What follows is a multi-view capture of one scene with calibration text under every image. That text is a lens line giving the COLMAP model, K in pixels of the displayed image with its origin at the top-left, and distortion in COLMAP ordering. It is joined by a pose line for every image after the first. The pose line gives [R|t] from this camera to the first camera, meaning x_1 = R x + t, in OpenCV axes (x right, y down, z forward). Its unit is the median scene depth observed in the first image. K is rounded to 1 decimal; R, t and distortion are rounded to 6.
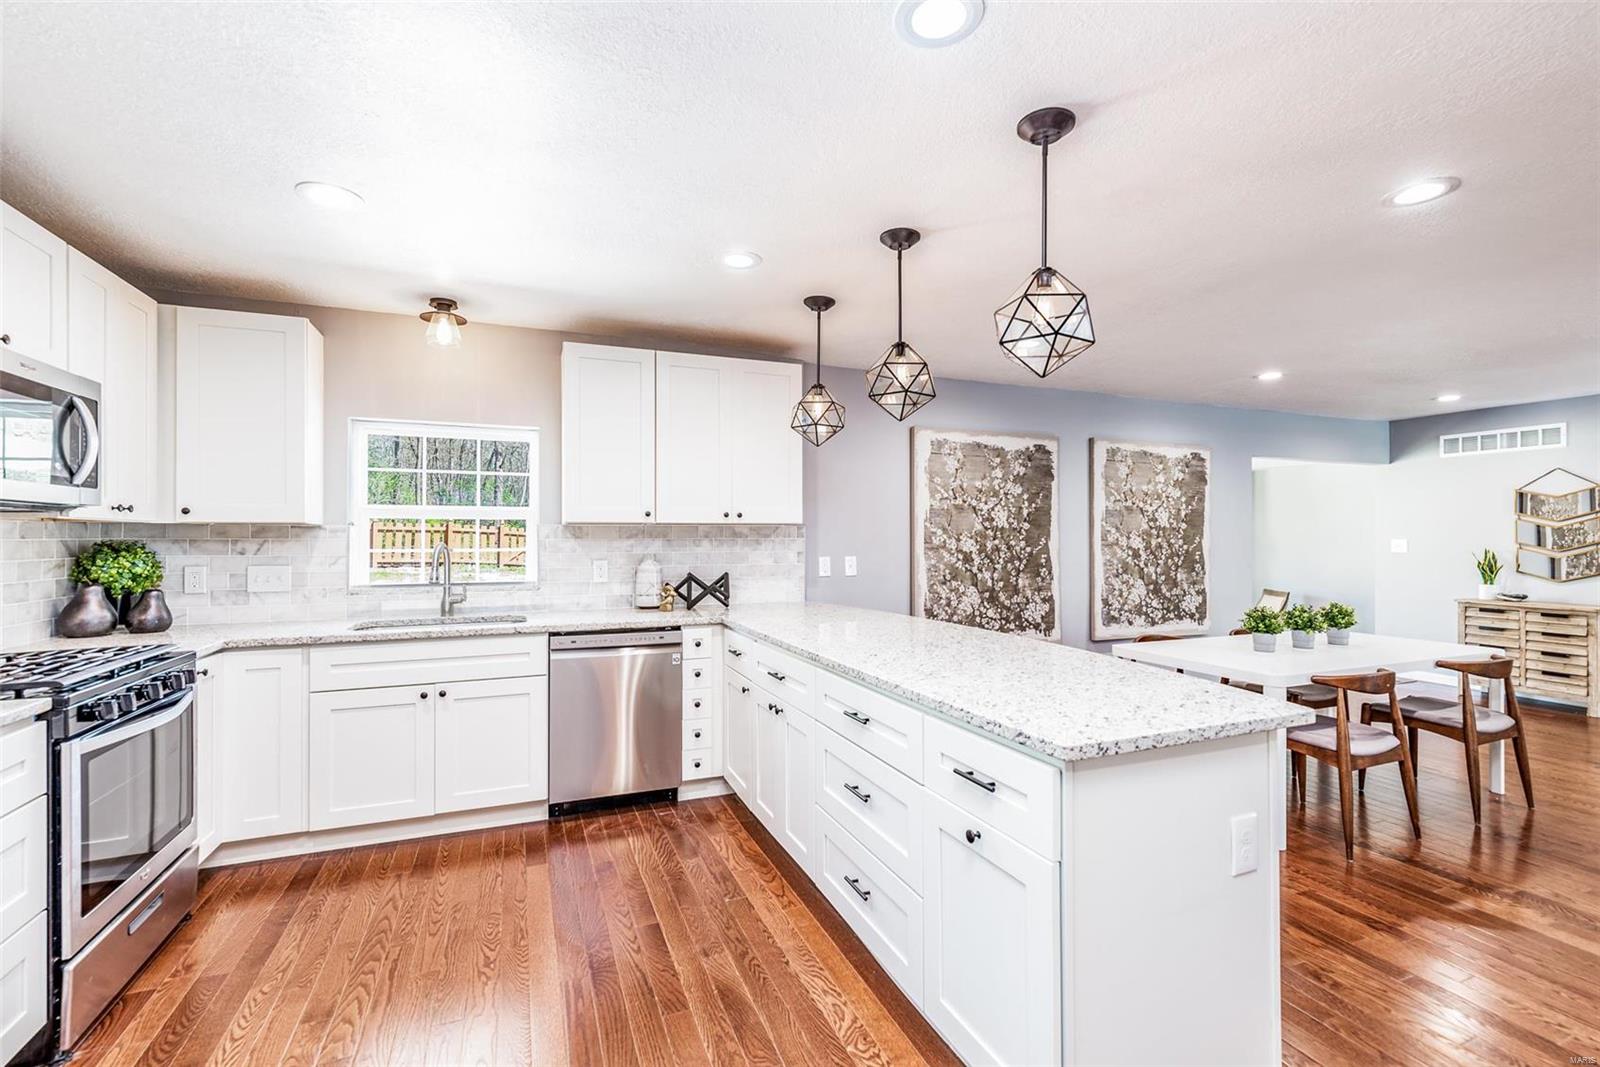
lens RADIAL K [[697.1, 0, 802.7], [0, 697.1, 531.5], [0, 0, 1]] dist [-0.009574, 0.002285]
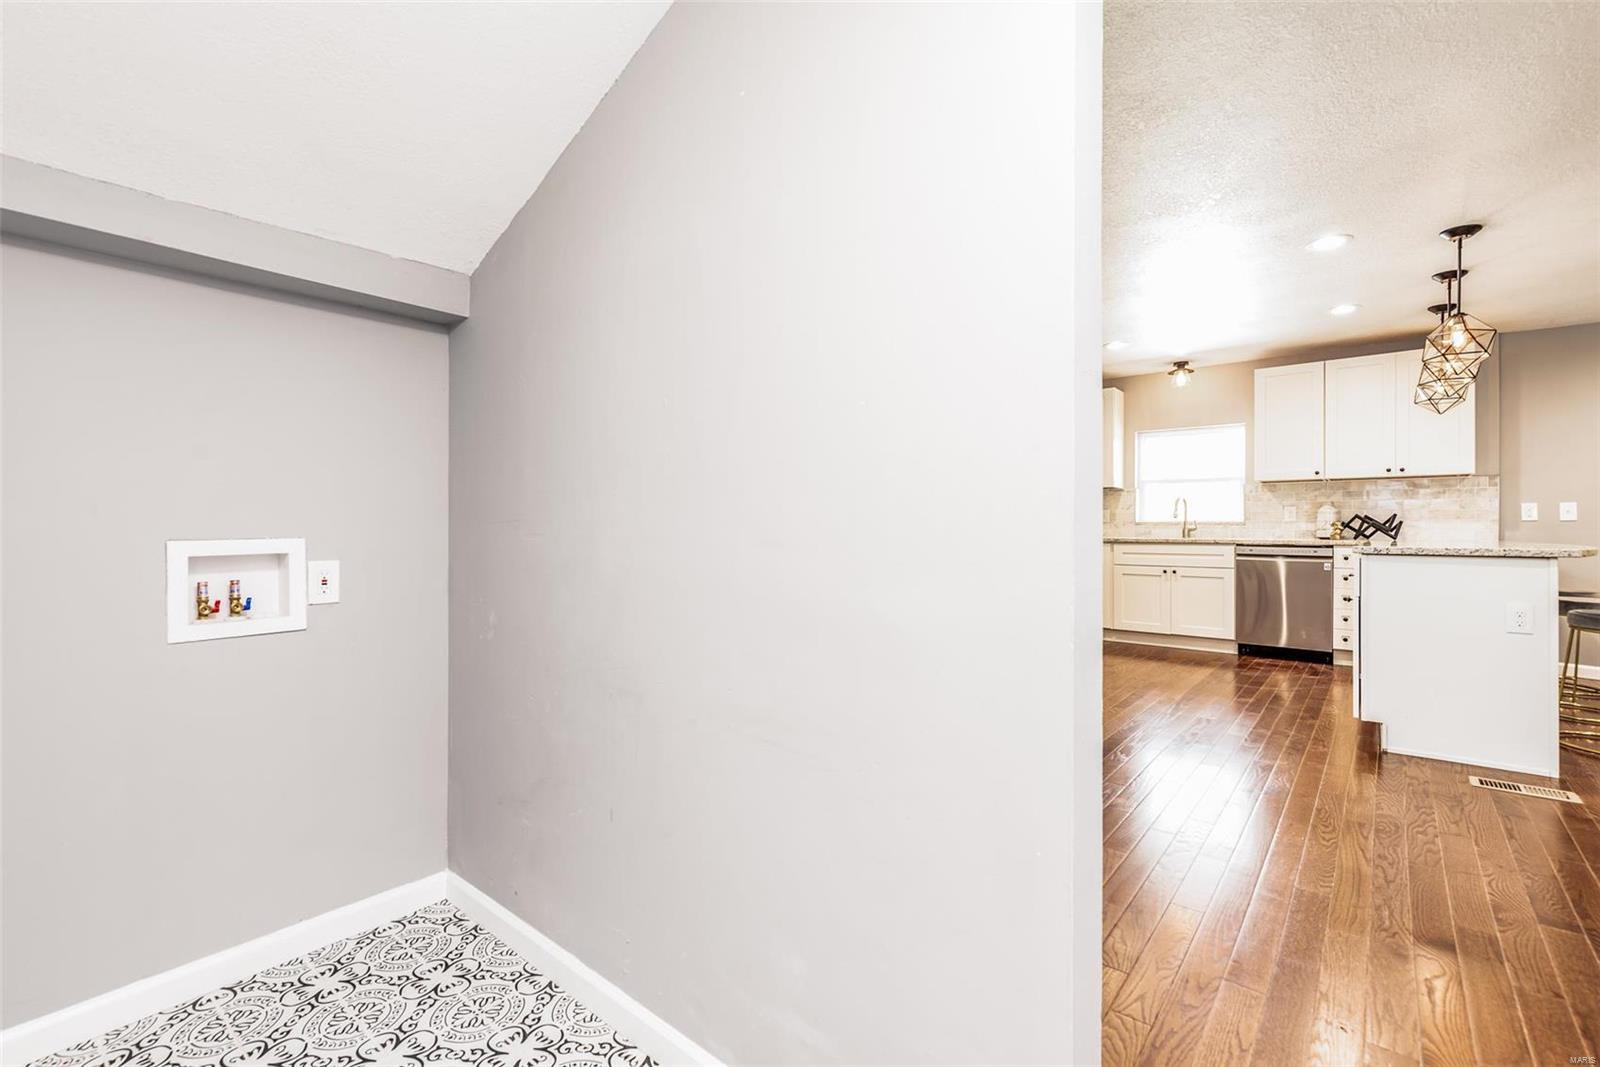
lens RADIAL K [[697.1, 0, 789.0], [0, 697.1, 526.6], [0, 0, 1]] dist [-0.009574, 0.002285]
pose [[0.448976, 0.003400, -0.893537, 0.462354], [0.007881, 0.999939, 0.007765, 0.053446], [0.893509, -0.010528, 0.448921, -0.524892]]
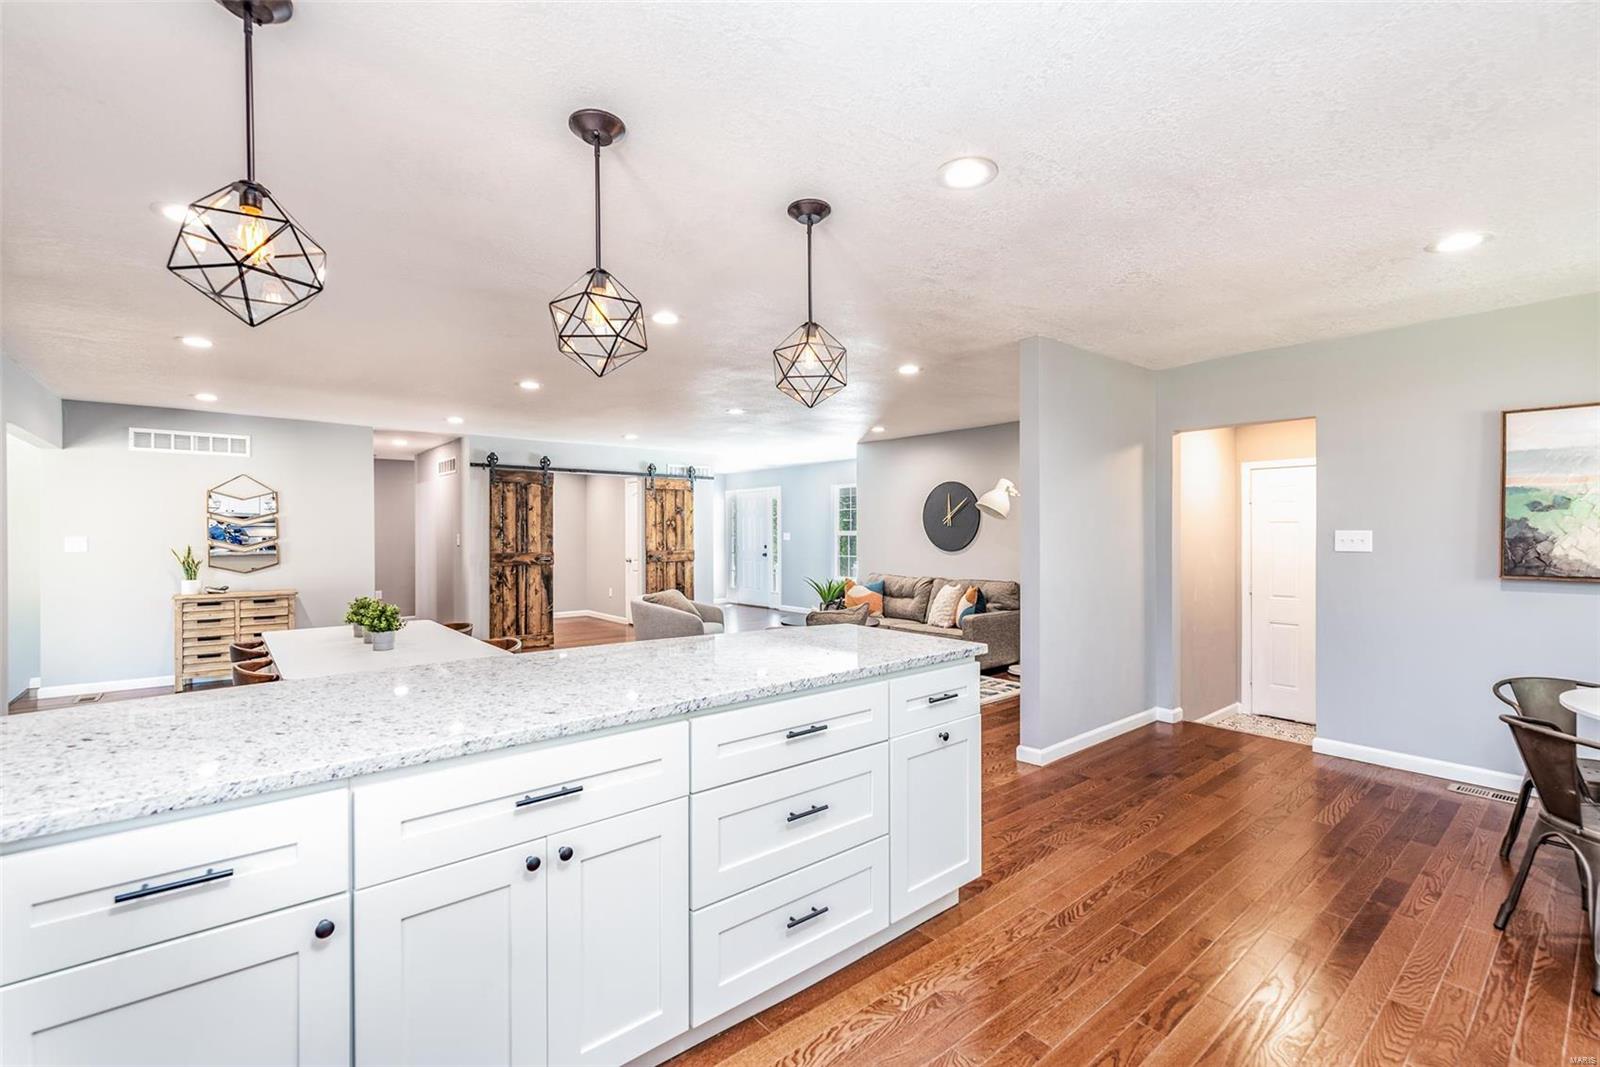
lens RADIAL K [[697.1, 0, 808.3], [0, 697.1, 532.4], [0, 0, 1]] dist [-0.009574, 0.002285]
pose [[-0.287995, -0.003982, 0.957624, -0.411122], [-0.007208, 0.999972, 0.001990, -0.005606], [-0.957605, -0.006329, -0.288016, 0.618373]]
